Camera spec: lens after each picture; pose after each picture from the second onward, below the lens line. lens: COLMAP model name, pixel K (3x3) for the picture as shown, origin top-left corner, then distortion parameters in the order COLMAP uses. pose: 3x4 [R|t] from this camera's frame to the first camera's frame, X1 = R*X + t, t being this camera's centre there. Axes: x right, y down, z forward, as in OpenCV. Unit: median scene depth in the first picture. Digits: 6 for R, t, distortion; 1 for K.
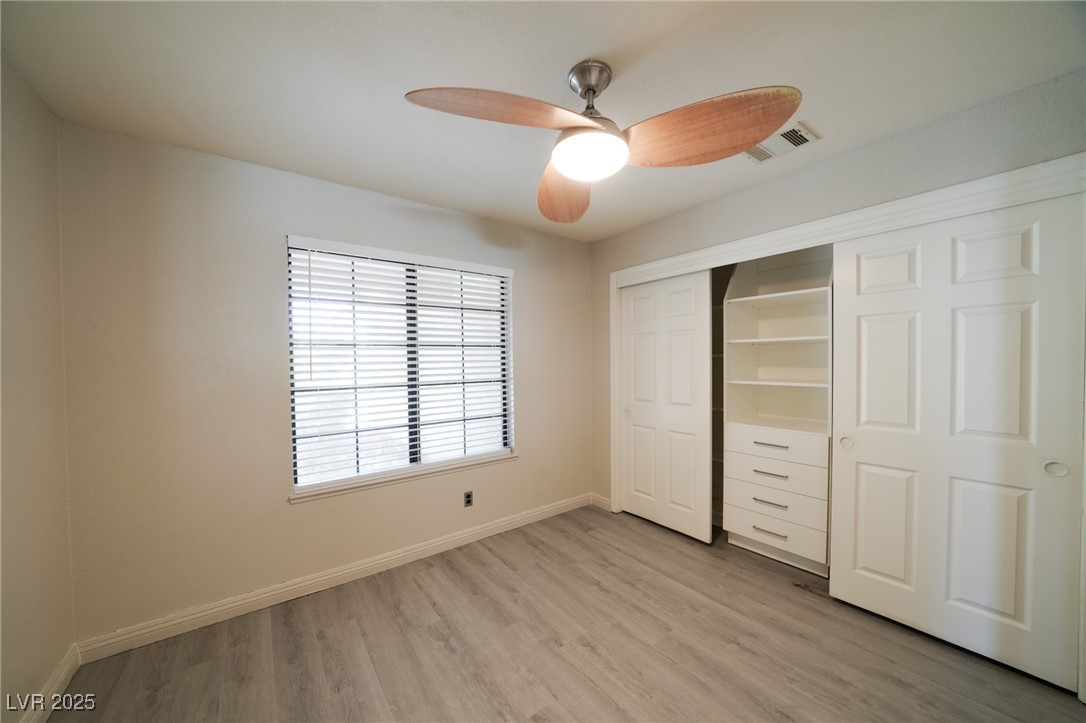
lens RADIAL K [[376.3, 0, 543.7], [0, 376.3, 361.7], [0, 0, 1]] dist [-0.013246, 0.000355]
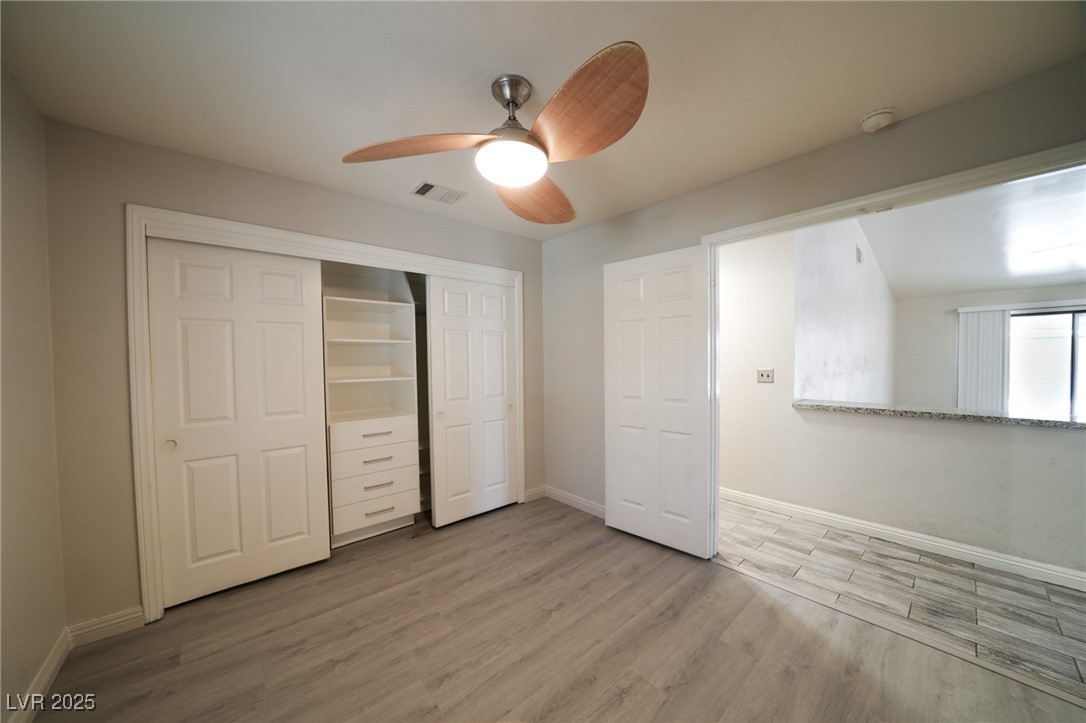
lens RADIAL K [[376.3, 0, 533.7], [0, 376.3, 360.0], [0, 0, 1]] dist [-0.013246, 0.000355]
pose [[-0.047423, 0.005337, 0.998861, -0.619766], [0.009607, 0.999942, -0.004886, 0.009895], [-0.998829, 0.009364, -0.047471, 0.656604]]
